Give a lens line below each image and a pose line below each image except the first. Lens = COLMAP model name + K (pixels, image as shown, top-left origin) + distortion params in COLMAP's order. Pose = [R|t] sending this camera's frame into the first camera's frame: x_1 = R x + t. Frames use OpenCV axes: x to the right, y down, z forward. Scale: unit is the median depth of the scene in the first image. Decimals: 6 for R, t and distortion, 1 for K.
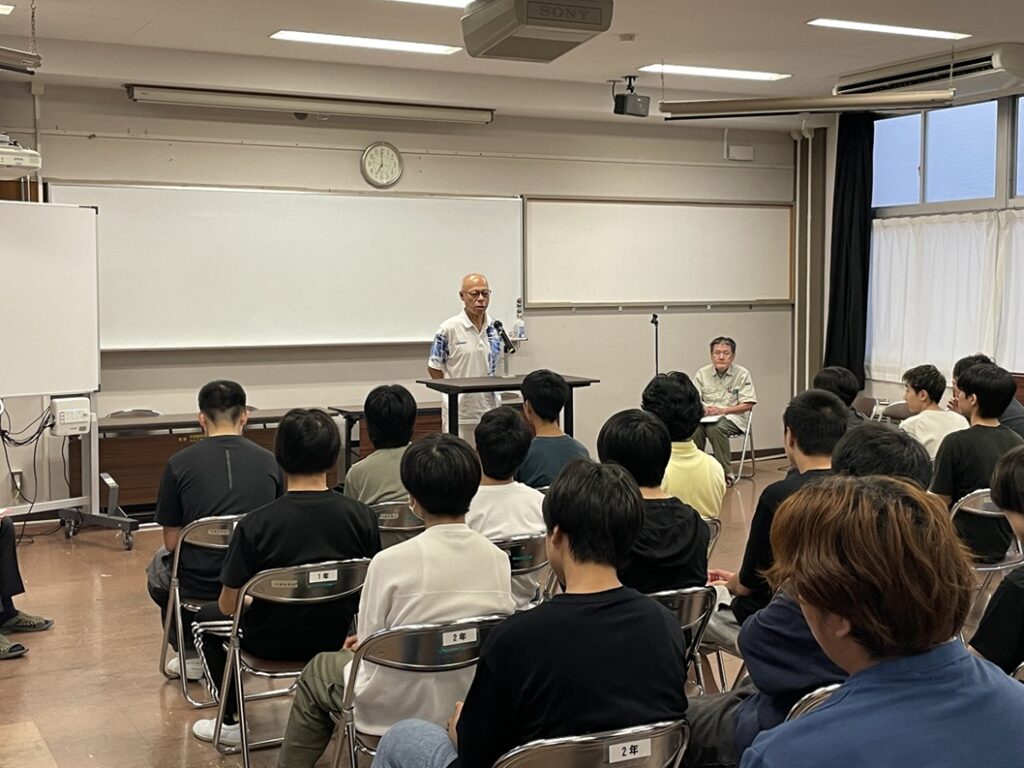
lens RADIAL K [[1310.7, 0, 509.9], [0, 1310.7, 373.3], [0, 0, 1]] dist [0.083497, 0.000000]
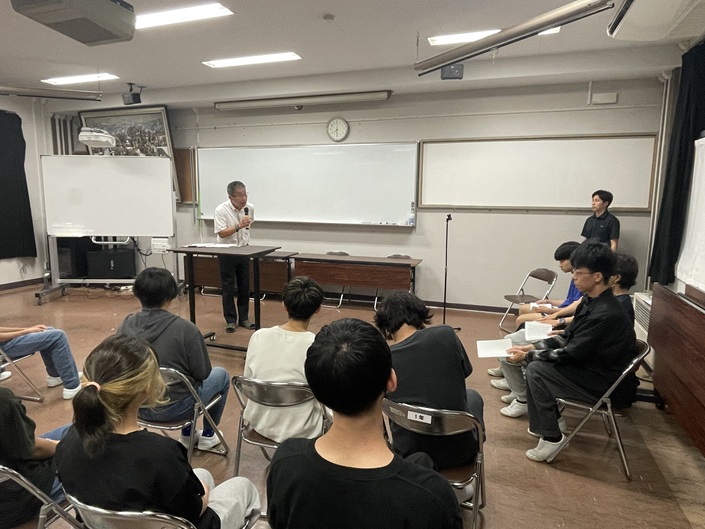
lens RADIAL K [[449.6, 0, 351.4], [0, 449.6, 262.2], [0, 0, 1]] dist [-0.003395, -0.004486]
pose [[0.676566, 0.118461, -0.726791, 0.462868], [-0.061751, 0.992626, 0.104306, -0.041498], [0.733788, -0.025690, 0.678892, 0.641276]]
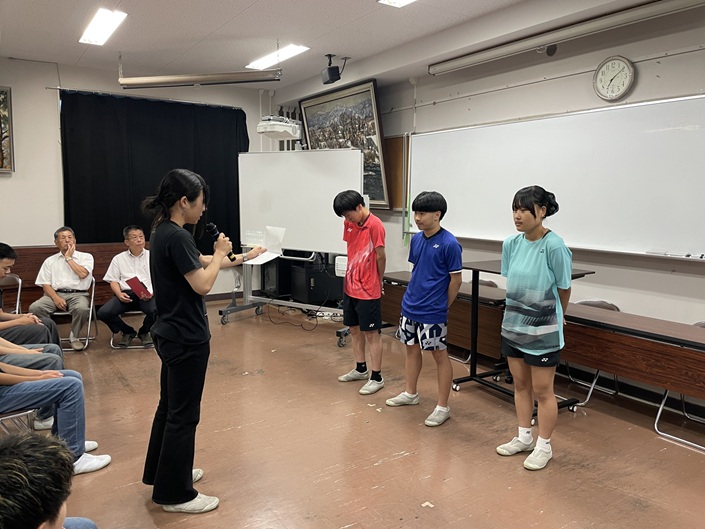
lens RADIAL K [[532.8, 0, 357.2], [0, 532.8, 265.4], [0, 0, 1]] dist [0.067693, -0.083730]
pose [[0.108138, 0.135222, -0.984896, 0.360802], [-0.074035, 0.989050, 0.127664, -0.059097], [0.991375, 0.059112, 0.116965, 0.854313]]
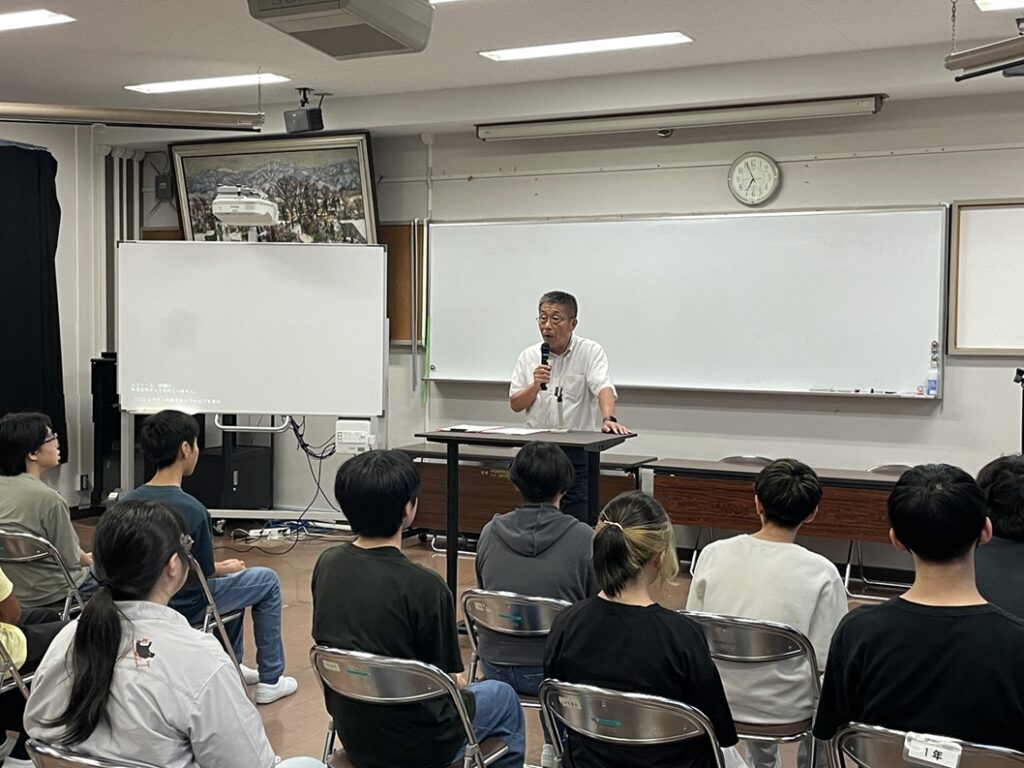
lens RADIAL K [[1310.7, 0, 511.7], [0, 1310.7, 377.4], [0, 0, 1]] dist [0.083497, 0.000000]
pose [[0.560496, 0.044451, -0.826963, 0.585001], [-0.068143, 0.997648, 0.007440, -0.030978], [0.825349, 0.052182, 0.562206, 0.455154]]
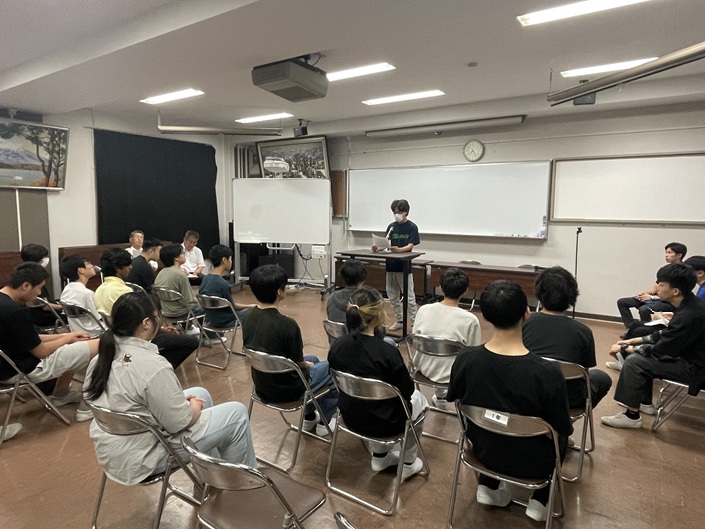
lens RADIAL K [[456.8, 0, 356.1], [0, 456.8, 259.8], [0, 0, 1]] dist [0.000718, -0.011653]
pose [[0.467359, 0.106741, -0.877600, 0.538758], [-0.068270, 0.994078, 0.084551, -0.037769], [0.881428, 0.020398, 0.471878, 0.552491]]
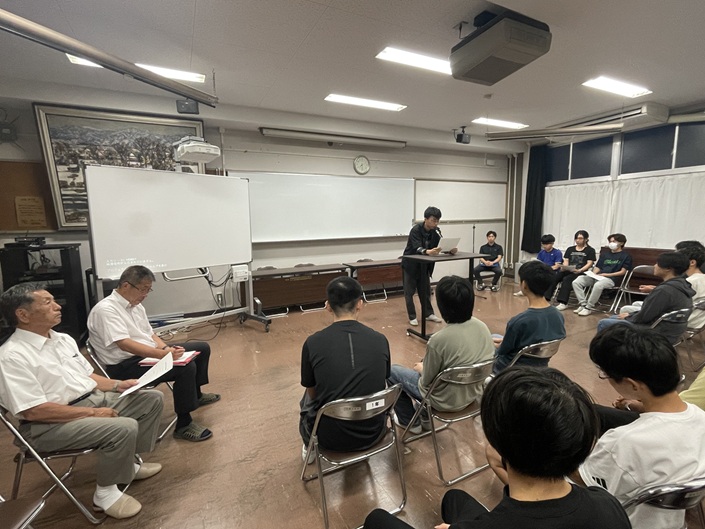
lens RADIAL K [[338.3, 0, 349.9], [0, 338.3, 264.1], [0, 0, 1]] dist [-0.008893, 0.006672]
pose [[0.999679, -0.009801, -0.023369, -0.120713], [0.011405, 0.997512, 0.069564, -0.019407], [0.022629, -0.069808, 0.997304, 0.397623]]
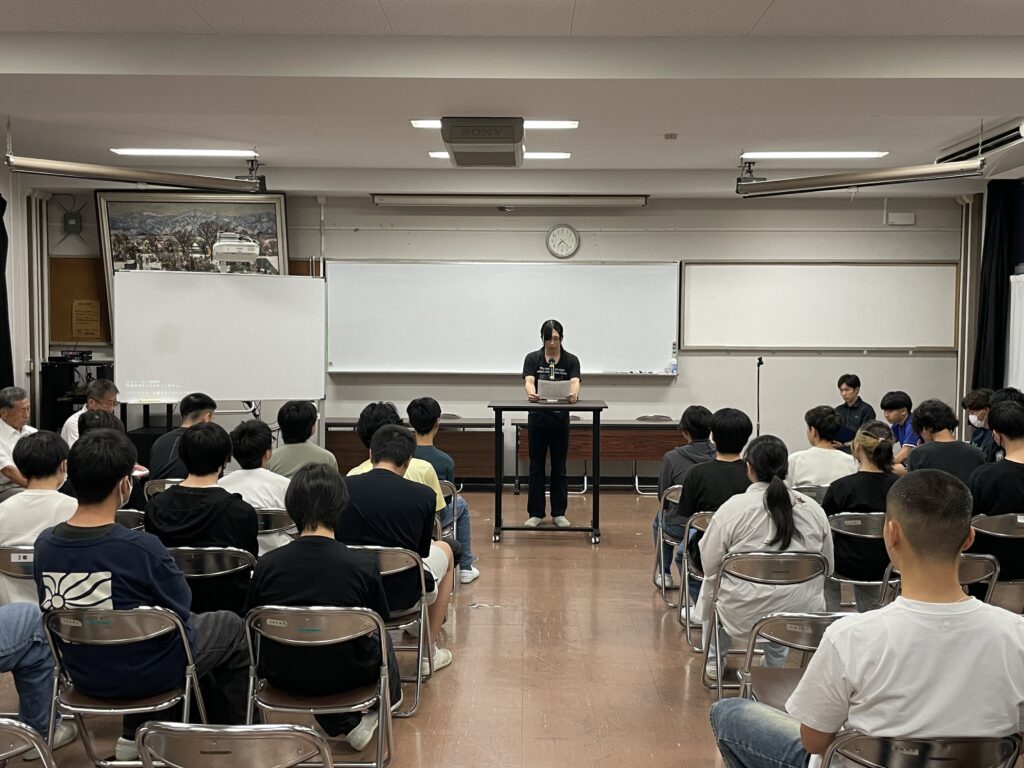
lens RADIAL K [[1019.8, 0, 517.2], [0, 1019.8, 380.1], [0, 0, 1]] dist [0.063208, 0.000000]
pose [[0.880598, 0.035807, -0.472510, 0.404661], [-0.042180, 0.999106, -0.002897, -0.013288], [0.471984, 0.022481, 0.881321, 0.071316]]
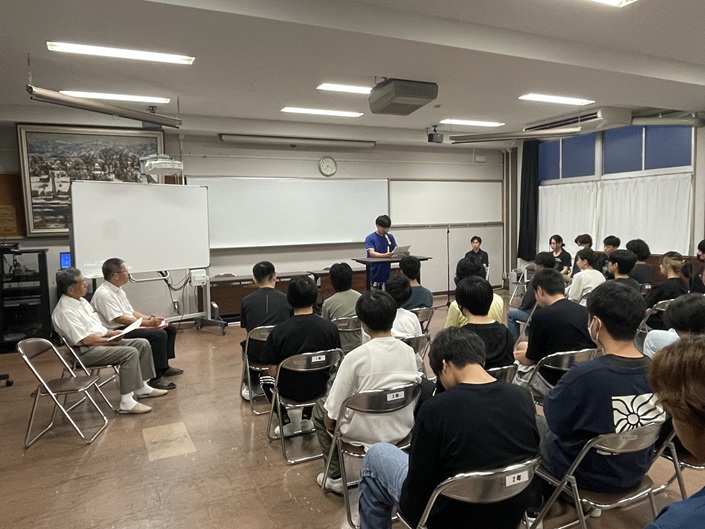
lens RADIAL K [[522.3, 0, 356.0], [0, 522.3, 264.2], [0, 0, 1]] dist [0.005461, -0.021795]
pose [[0.999446, -0.016038, -0.029147, -0.026681], [0.016592, 0.999684, 0.018862, -0.003156], [0.028836, -0.019335, 0.999397, 0.089078]]
